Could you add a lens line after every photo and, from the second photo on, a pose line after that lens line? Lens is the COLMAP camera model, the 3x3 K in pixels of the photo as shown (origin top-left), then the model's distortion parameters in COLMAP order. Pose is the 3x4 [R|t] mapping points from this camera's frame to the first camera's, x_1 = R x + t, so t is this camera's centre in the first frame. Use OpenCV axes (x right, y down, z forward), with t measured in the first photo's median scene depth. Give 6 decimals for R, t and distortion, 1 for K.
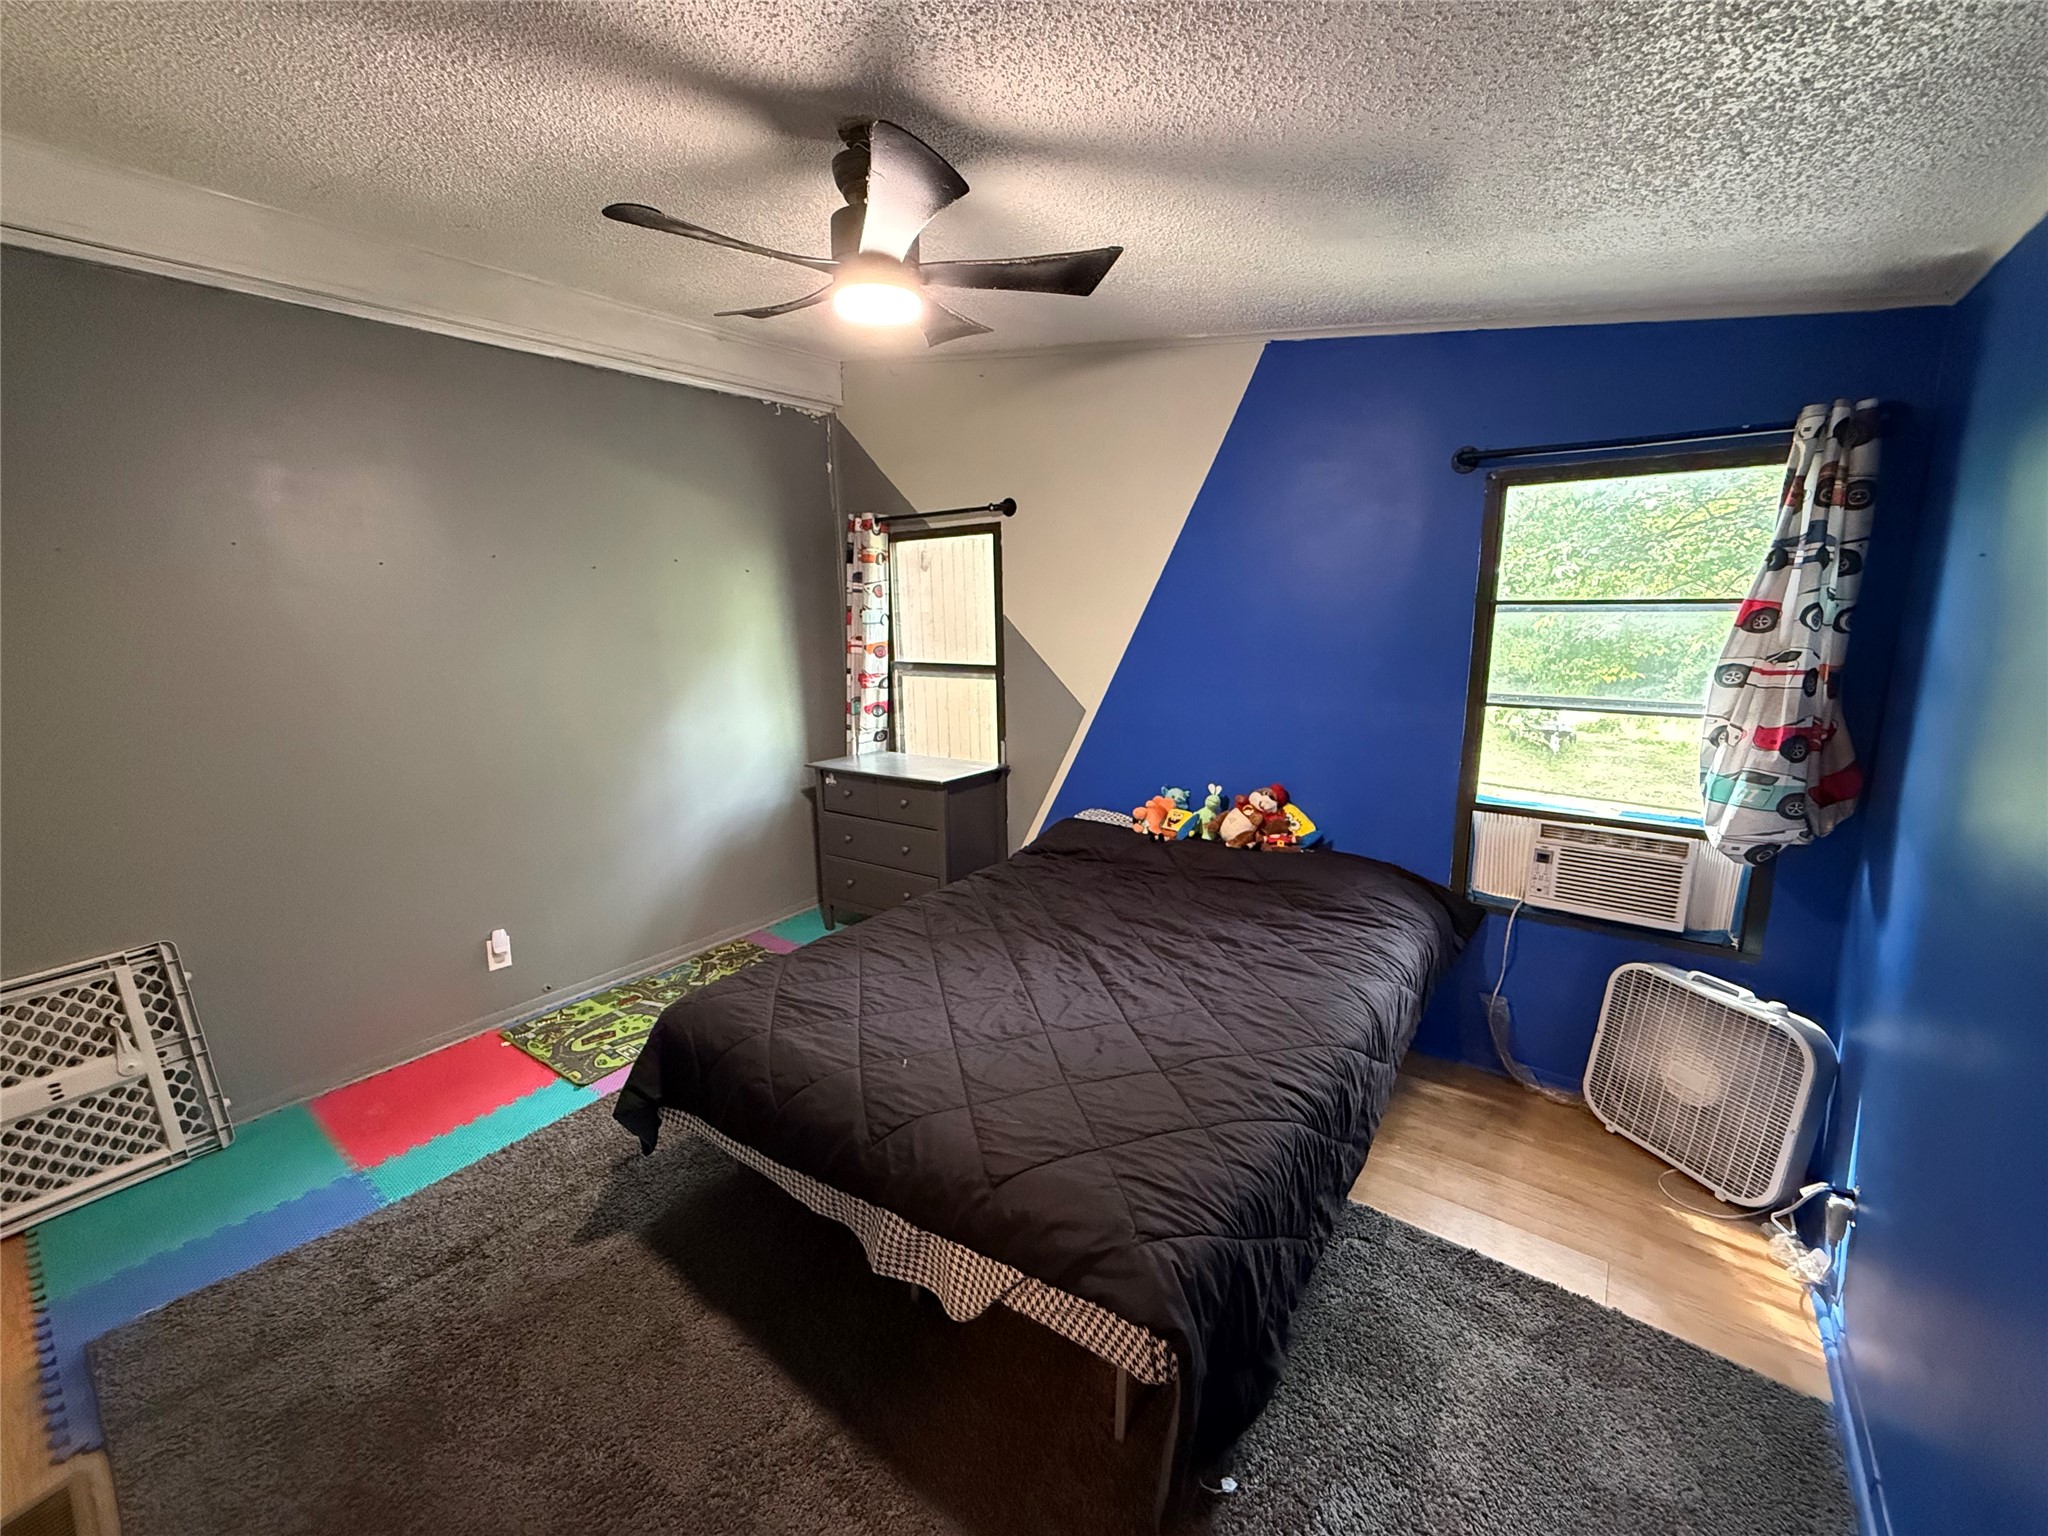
lens RADIAL K [[820.6, 0, 1014.0], [0, 820.6, 769.0], [0, 0, 1]] dist [-0.000324, -0.000159]
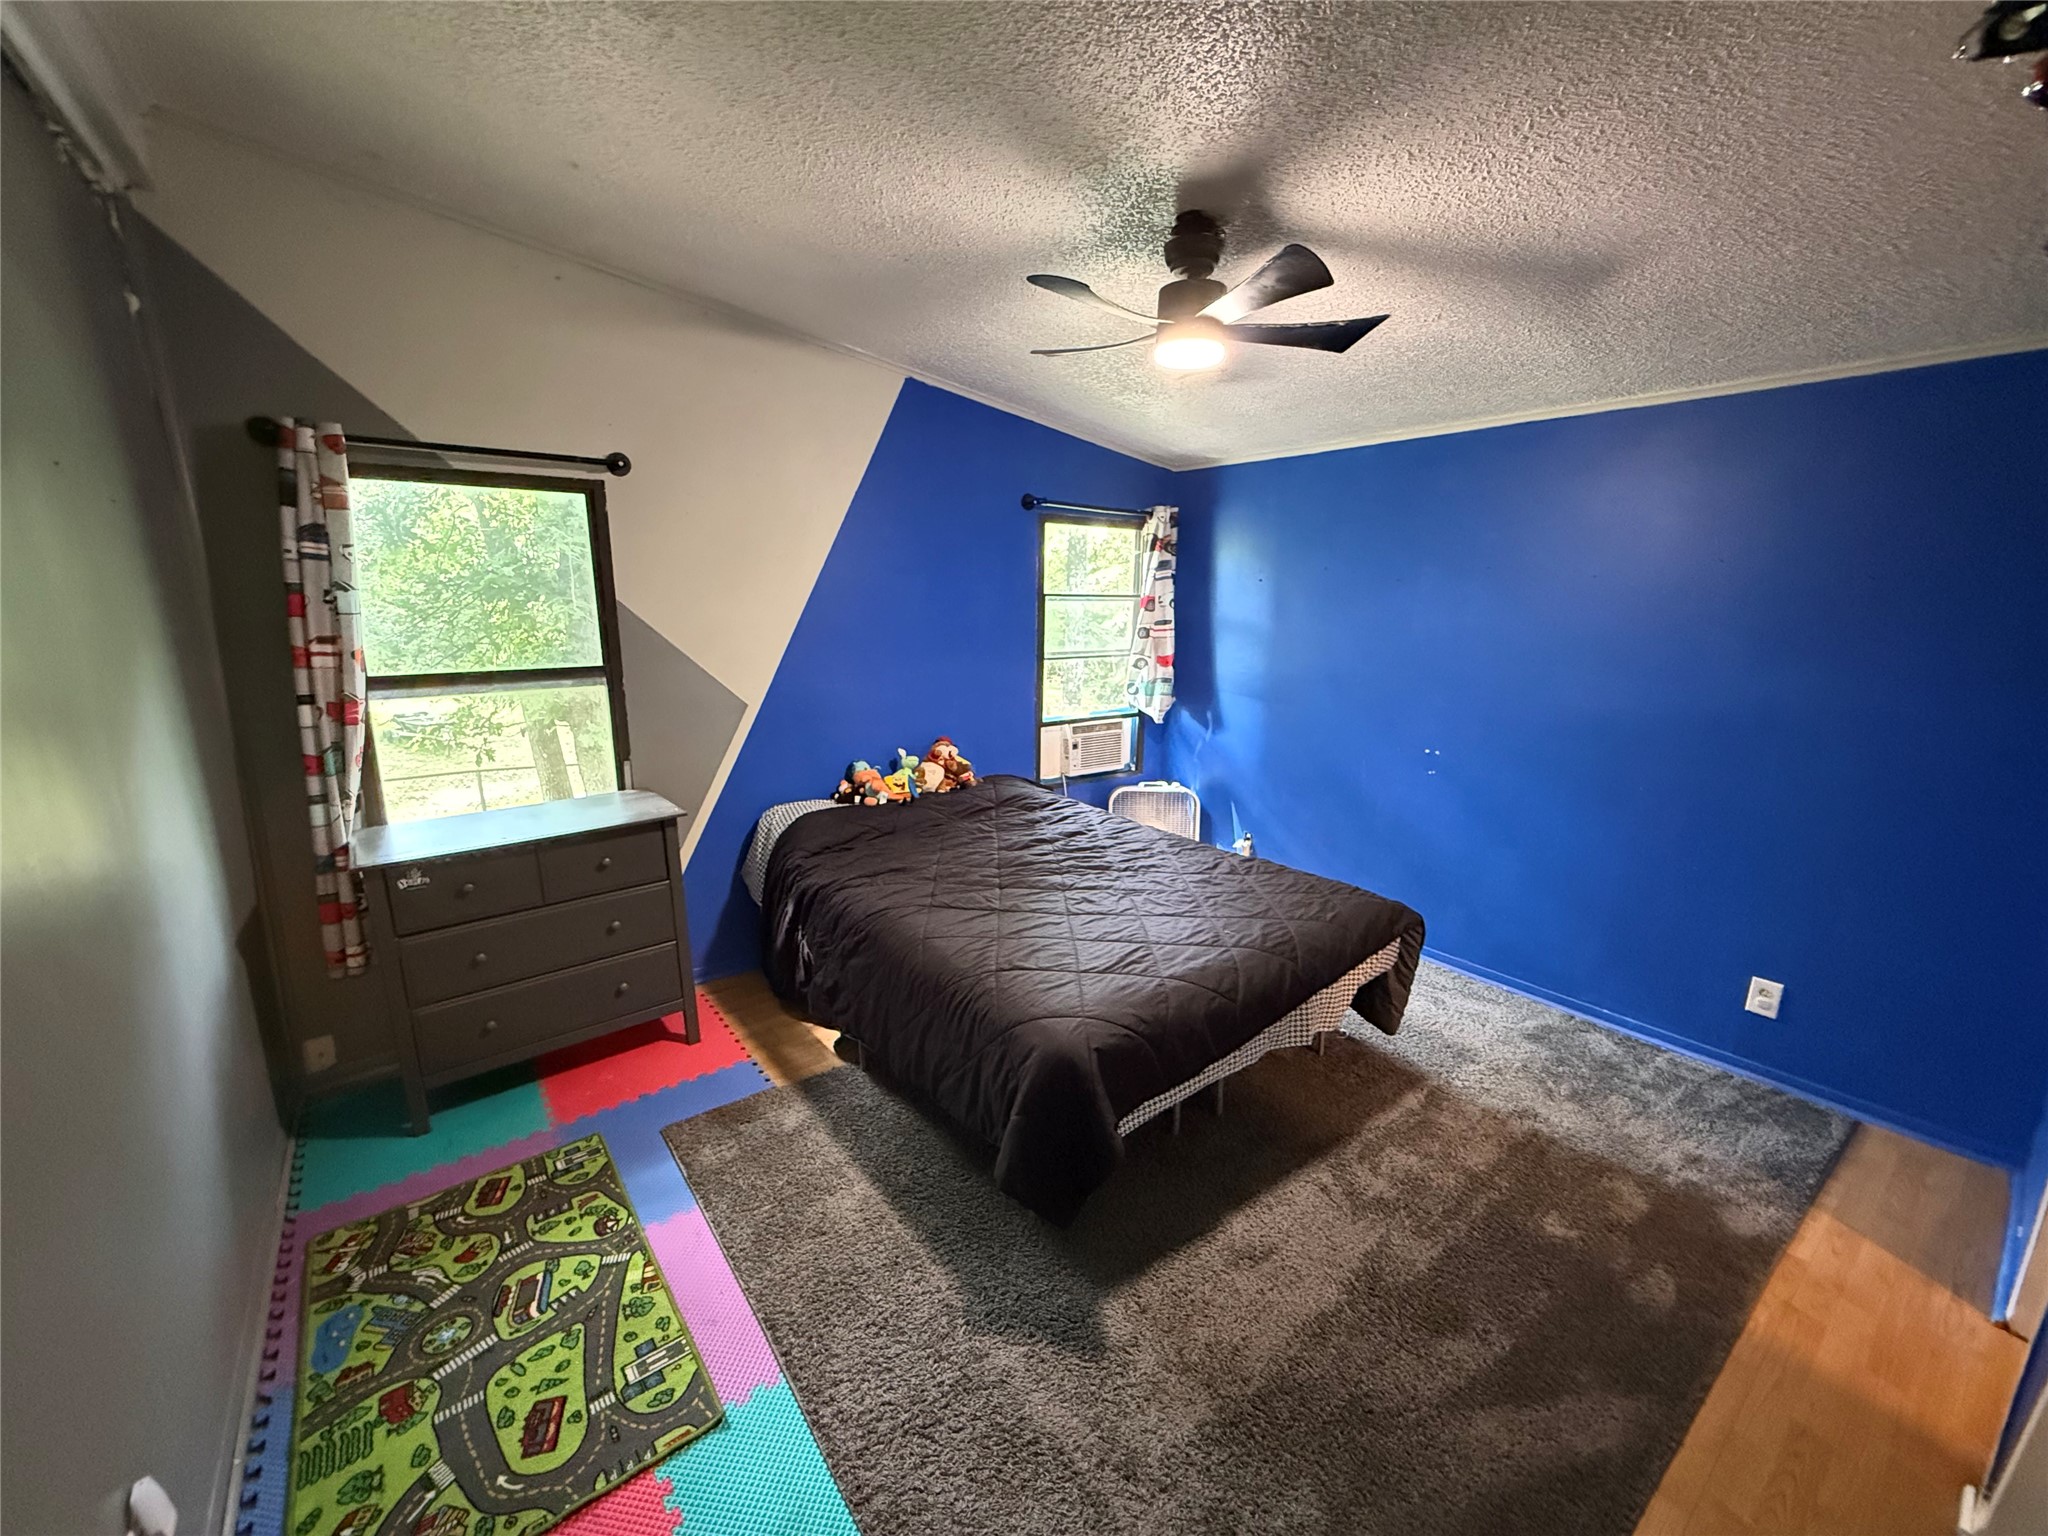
lens RADIAL K [[818.4, 0, 1021.9], [0, 818.4, 770.4], [0, 0, 1]] dist [0.001481, -0.000579]
pose [[0.263861, -0.186422, 0.946374, -0.924874], [0.179612, 0.973481, 0.141684, -0.096141], [-0.947690, 0.132595, 0.290347, 0.576072]]
